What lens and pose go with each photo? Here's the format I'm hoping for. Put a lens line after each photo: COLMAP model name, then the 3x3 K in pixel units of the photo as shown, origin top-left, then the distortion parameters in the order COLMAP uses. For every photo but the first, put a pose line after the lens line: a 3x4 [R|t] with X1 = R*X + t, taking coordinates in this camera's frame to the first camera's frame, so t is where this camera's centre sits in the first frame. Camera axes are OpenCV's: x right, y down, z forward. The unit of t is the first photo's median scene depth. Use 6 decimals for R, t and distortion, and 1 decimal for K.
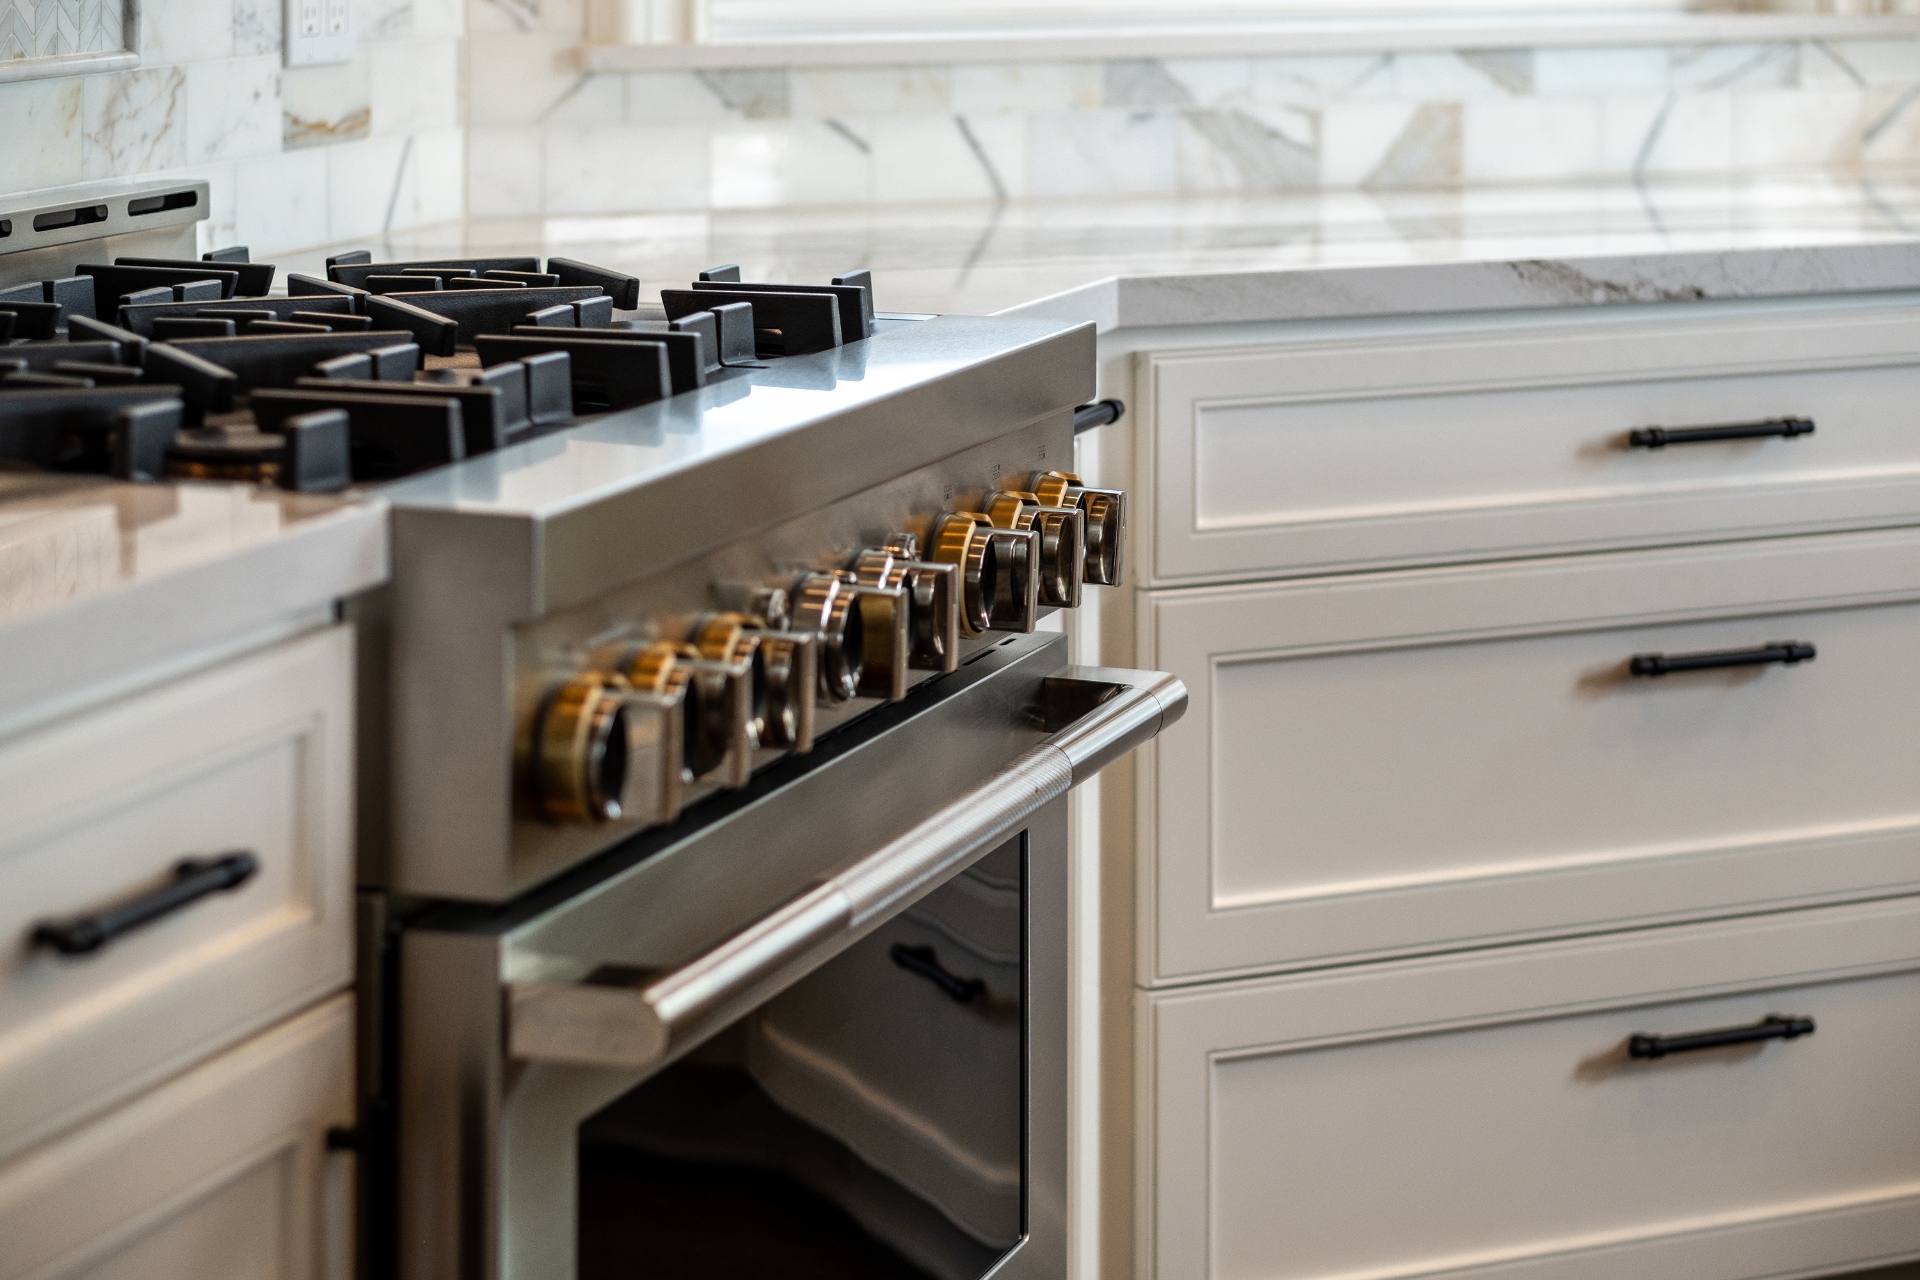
lens RADIAL K [[4736.2, 0, 959.3], [0, 4736.2, -184.9], [0, 0, 1]] dist [-0.021867, -0.034925]
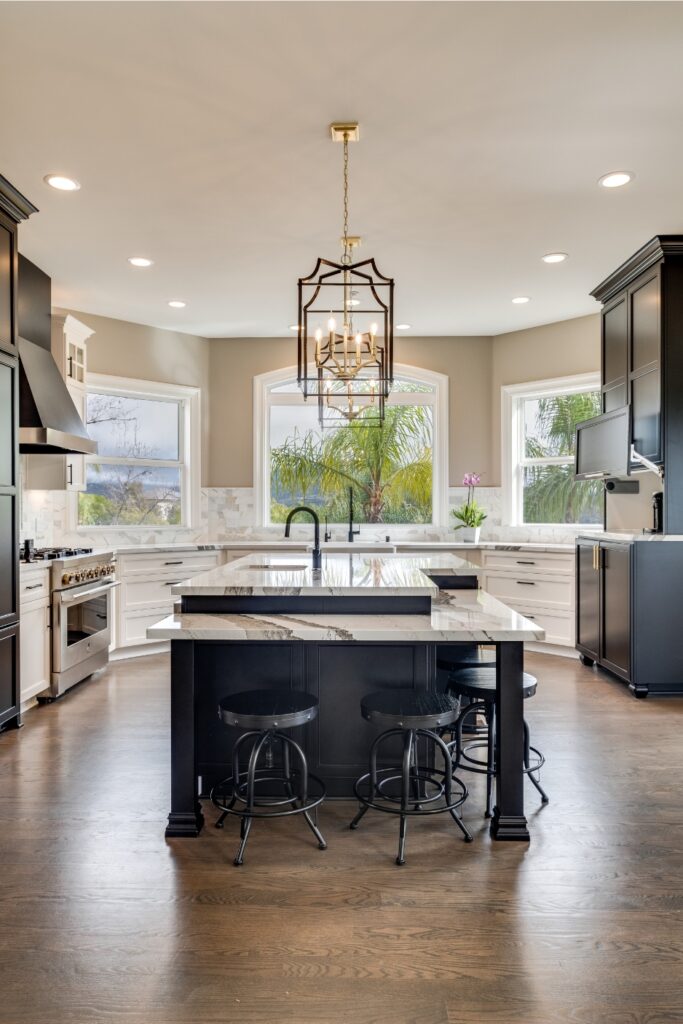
lens RADIAL K [[691.8, 0, 341.5], [0, 691.8, 512.0], [0, 0, 1]] dist [-0.005244, -0.000982]
pose [[0.953026, -0.003308, 0.302870, 0.042976], [0.001366, 0.999977, 0.006624, -0.001728], [-0.302885, -0.005899, 0.953009, -0.697738]]
